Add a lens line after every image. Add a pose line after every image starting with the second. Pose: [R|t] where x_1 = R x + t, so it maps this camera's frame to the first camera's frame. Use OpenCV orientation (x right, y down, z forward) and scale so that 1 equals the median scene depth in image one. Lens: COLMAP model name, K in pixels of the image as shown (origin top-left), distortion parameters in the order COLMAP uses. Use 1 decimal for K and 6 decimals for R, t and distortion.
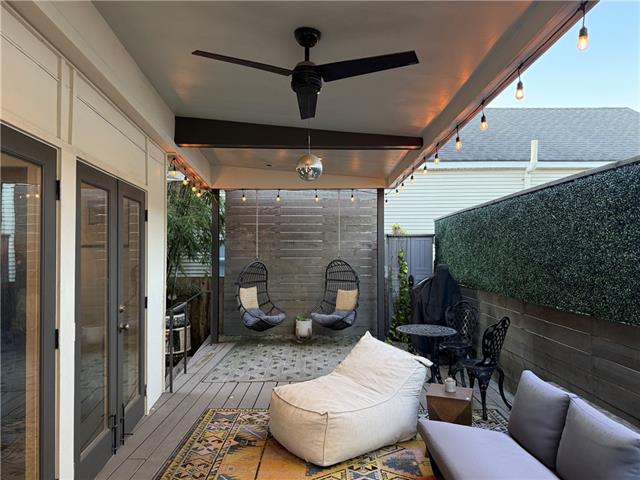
lens RADIAL K [[450.4, 0, 325.0], [0, 450.4, 242.9], [0, 0, 1]] dist [0.044834, -0.013991]
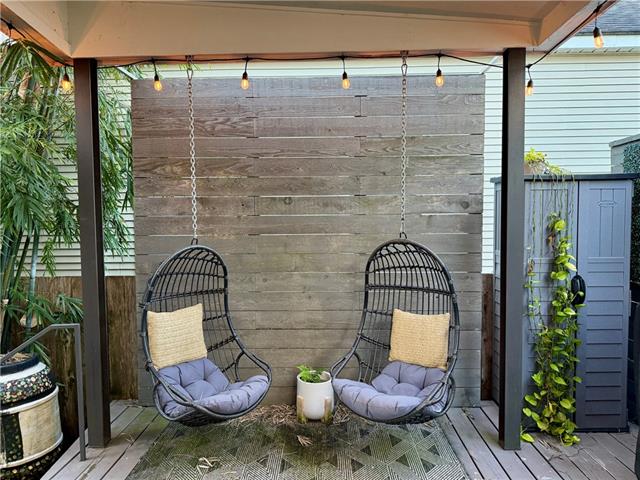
lens RADIAL K [[450.4, 0, 319.2], [0, 450.4, 242.5], [0, 0, 1]] dist [0.044834, -0.013991]
pose [[0.999413, -0.009121, -0.033010, -0.027944], [0.011495, 0.997306, 0.072451, 0.009927], [0.032261, -0.072788, 0.996826, 0.589052]]
